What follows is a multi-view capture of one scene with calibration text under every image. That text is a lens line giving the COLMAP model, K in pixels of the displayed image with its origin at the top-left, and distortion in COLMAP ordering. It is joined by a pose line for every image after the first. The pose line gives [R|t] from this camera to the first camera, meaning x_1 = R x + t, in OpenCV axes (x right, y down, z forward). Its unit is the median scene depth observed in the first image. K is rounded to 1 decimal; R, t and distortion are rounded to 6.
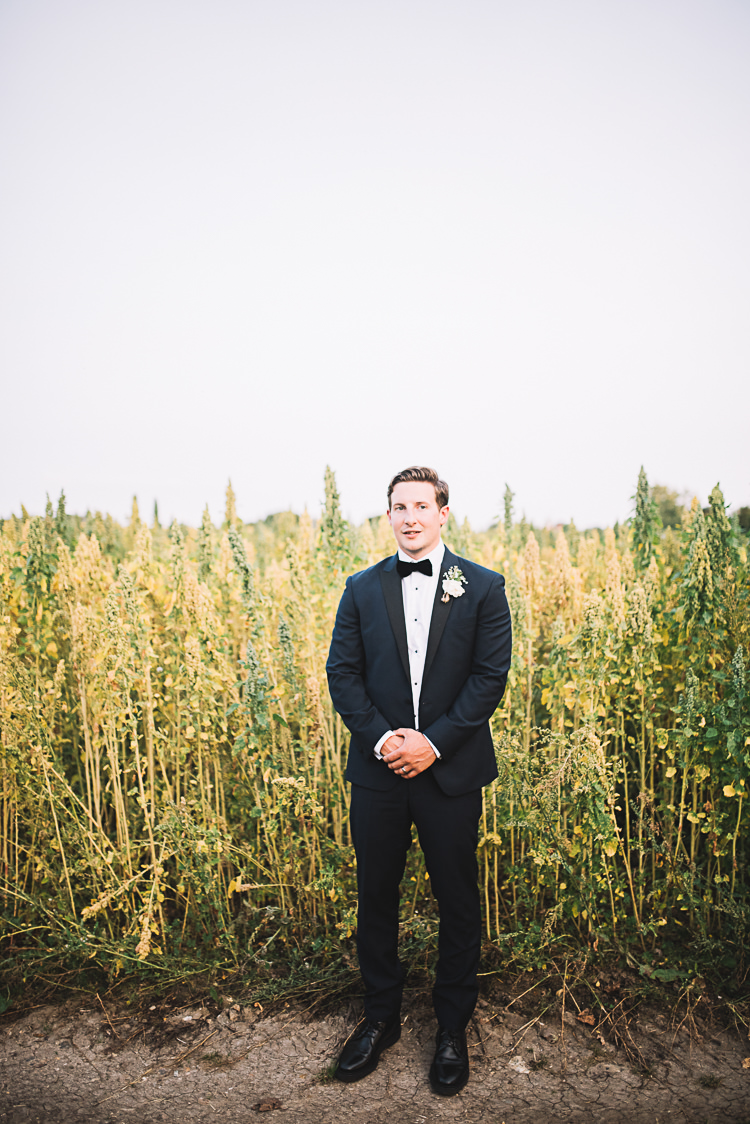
lens RADIAL K [[1082.6, 0, 378.7], [0, 1082.6, 559.7], [0, 0, 1]] dist [-0.032365, 0.000000]
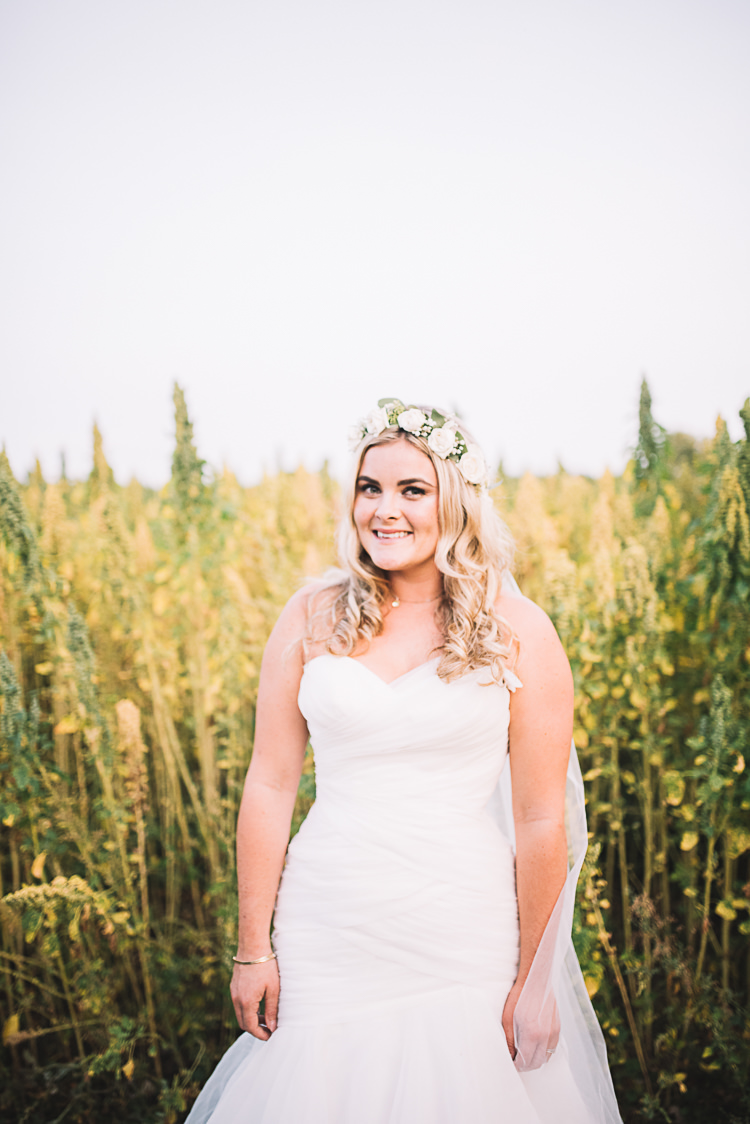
lens RADIAL K [[1082.6, 0, 376.6], [0, 1082.6, 554.4], [0, 0, 1]] dist [-0.032365, 0.000000]
pose [[0.999335, -0.029177, -0.021864, 0.104690], [0.029974, 0.998864, 0.037046, 0.002250], [0.020758, -0.037677, 0.999074, 0.366589]]
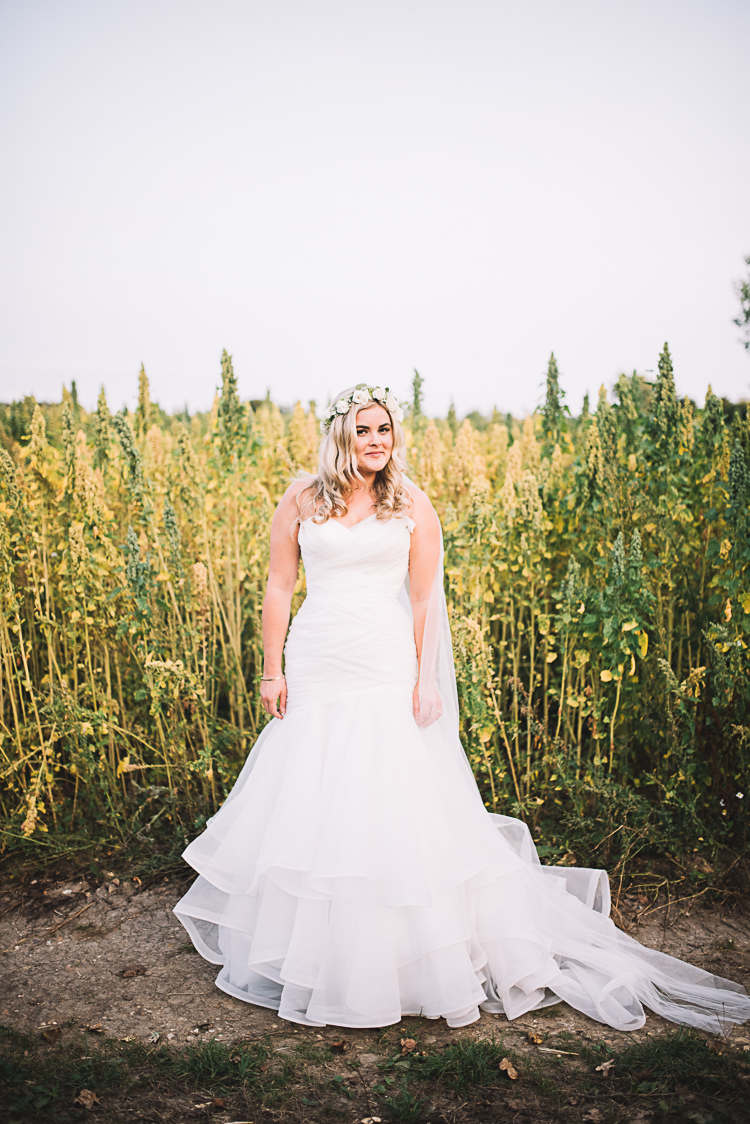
lens RADIAL K [[1082.6, 0, 377.8], [0, 1082.6, 566.2], [0, 0, 1]] dist [-0.032365, 0.000000]
pose [[0.999785, 0.003380, 0.020439, 0.083750], [-0.005541, 0.994286, 0.106609, 0.004184], [-0.019962, -0.106699, 0.994091, 0.001551]]
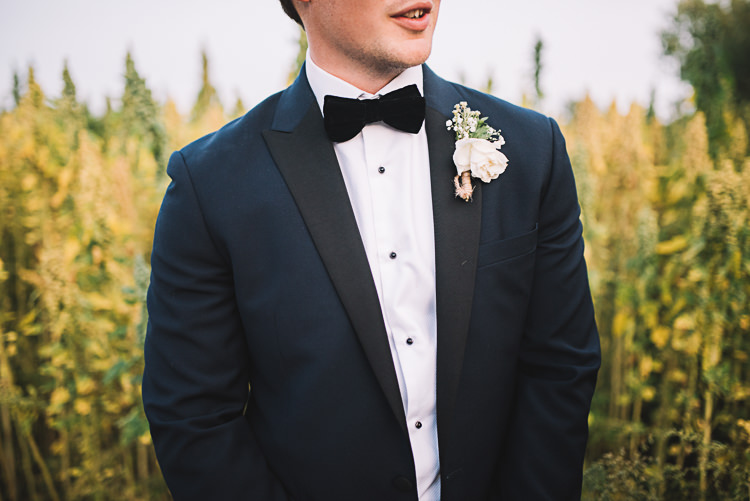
lens RADIAL K [[722.4, 0, 372.5], [0, 722.4, 216.6], [0, 0, 1]] dist [-0.032365, 0.000000]
pose [[0.999988, 0.000318, 0.004979, -0.001554], [-0.000790, 0.995479, 0.094981, 0.019086], [-0.004926, -0.094984, 0.995467, 0.599698]]
